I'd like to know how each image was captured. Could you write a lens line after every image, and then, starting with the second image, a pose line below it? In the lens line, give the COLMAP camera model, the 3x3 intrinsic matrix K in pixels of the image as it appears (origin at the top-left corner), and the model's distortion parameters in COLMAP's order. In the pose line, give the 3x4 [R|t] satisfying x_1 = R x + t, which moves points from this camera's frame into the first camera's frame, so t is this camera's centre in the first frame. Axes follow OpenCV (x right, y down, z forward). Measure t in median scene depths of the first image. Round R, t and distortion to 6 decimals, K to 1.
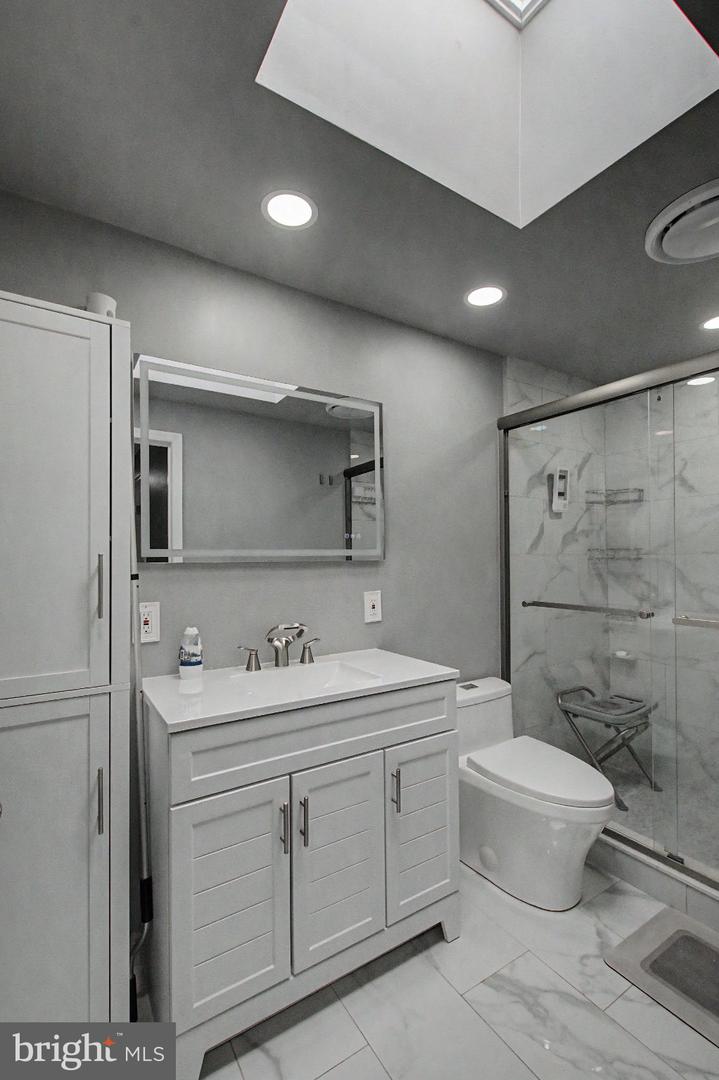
lens RADIAL K [[472.7, 0, 359.5], [0, 472.7, 540.0], [0, 0, 1]] dist [0.002782, 0.000587]
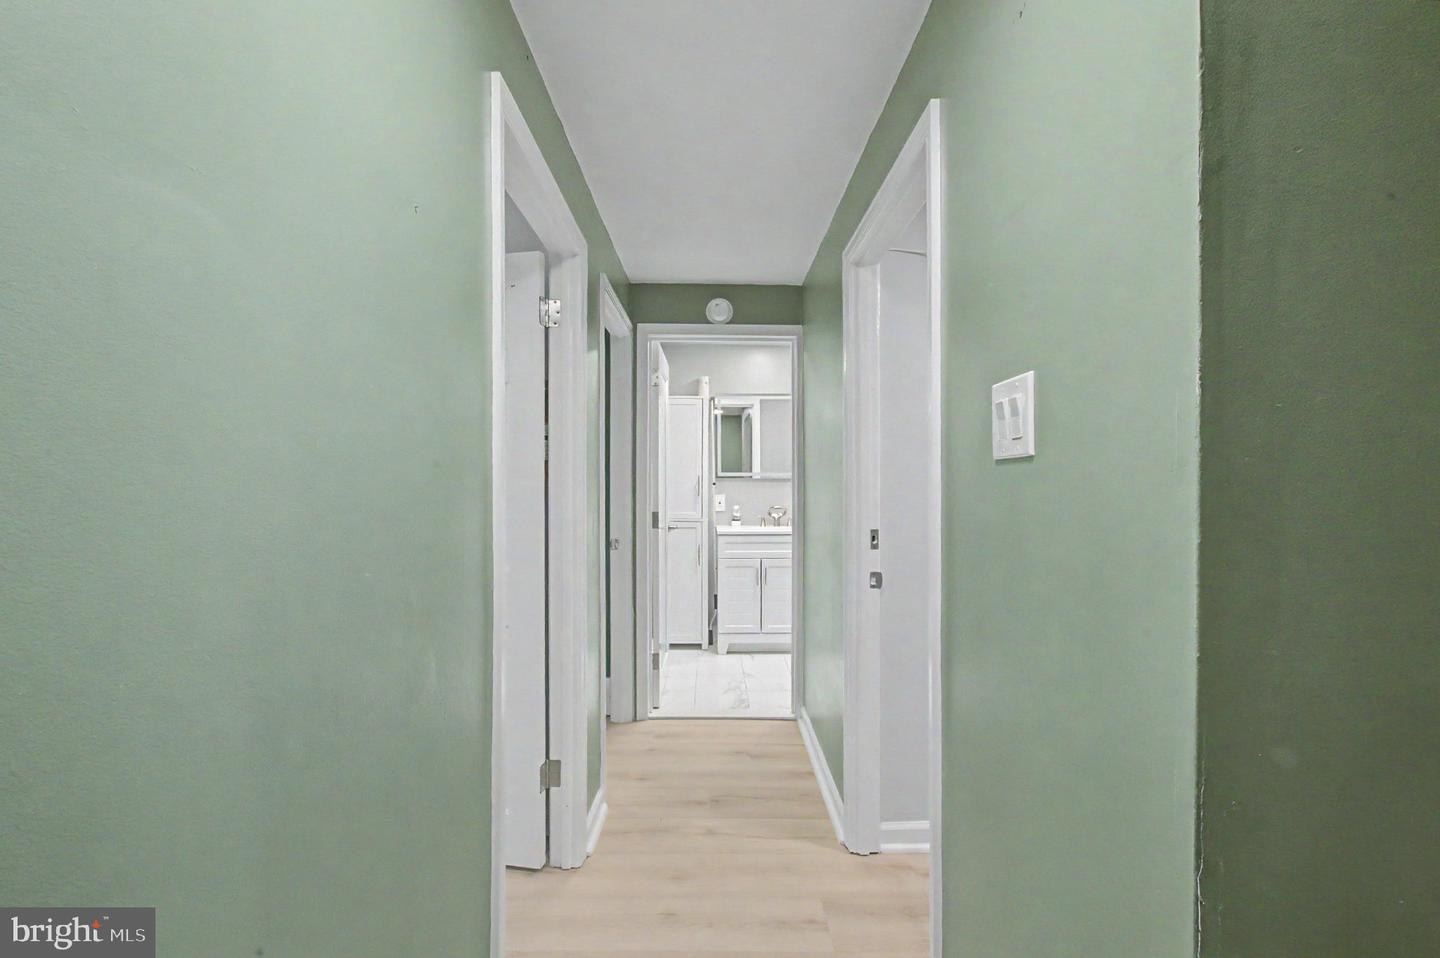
lens RADIAL K [[630.3, 0, 716.2], [0, 630.3, 475.0], [0, 0, 1]] dist [0.002782, 0.000587]
pose [[0.839952, 0.005051, -0.542636, 1.556264], [0.008376, 0.999717, 0.022271, -0.049482], [0.542595, -0.023252, 0.839672, -2.081241]]
